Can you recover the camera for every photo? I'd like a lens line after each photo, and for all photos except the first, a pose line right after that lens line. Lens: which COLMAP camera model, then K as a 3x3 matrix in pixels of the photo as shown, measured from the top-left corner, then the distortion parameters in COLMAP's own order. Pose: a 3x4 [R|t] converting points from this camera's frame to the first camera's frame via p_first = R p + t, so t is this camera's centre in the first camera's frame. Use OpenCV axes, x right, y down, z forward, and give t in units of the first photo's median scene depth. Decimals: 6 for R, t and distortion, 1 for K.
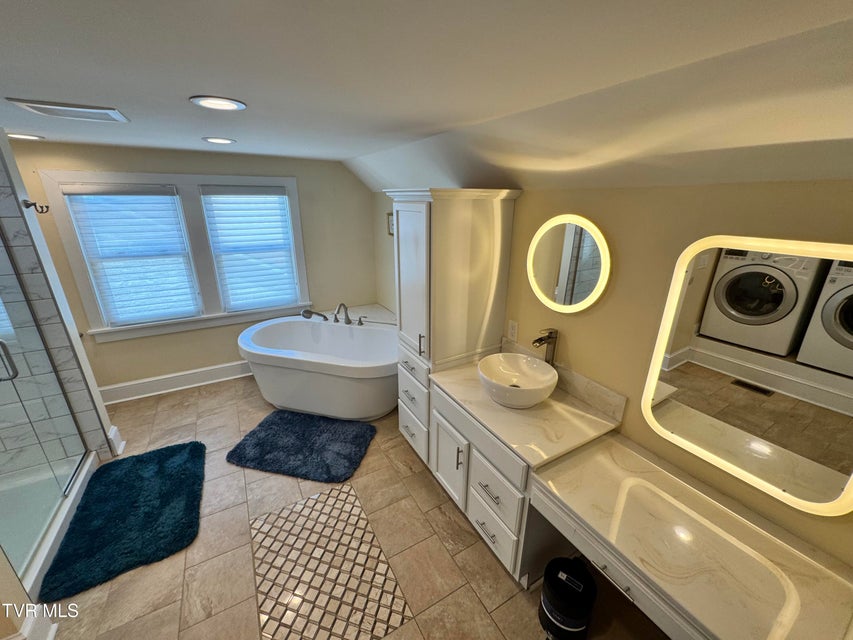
lens RADIAL K [[341.5, 0, 424.4], [0, 341.5, 320.3], [0, 0, 1]] dist [-0.002312, 0.000563]
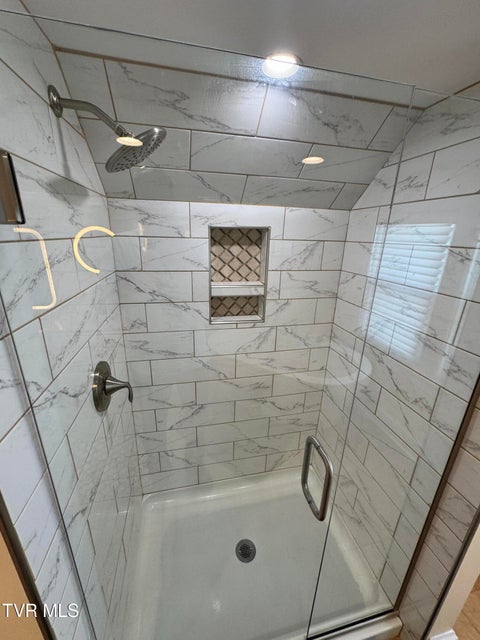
lens RADIAL K [[256.2, 0, 241.0], [0, 256.2, 318.8], [0, 0, 1]] dist [-0.002312, 0.000563]
pose [[-0.279795, 0.289704, -0.915307, -0.646736], [-0.351890, 0.856090, 0.378528, -0.174857], [0.893246, 0.427998, -0.137586, 0.591573]]
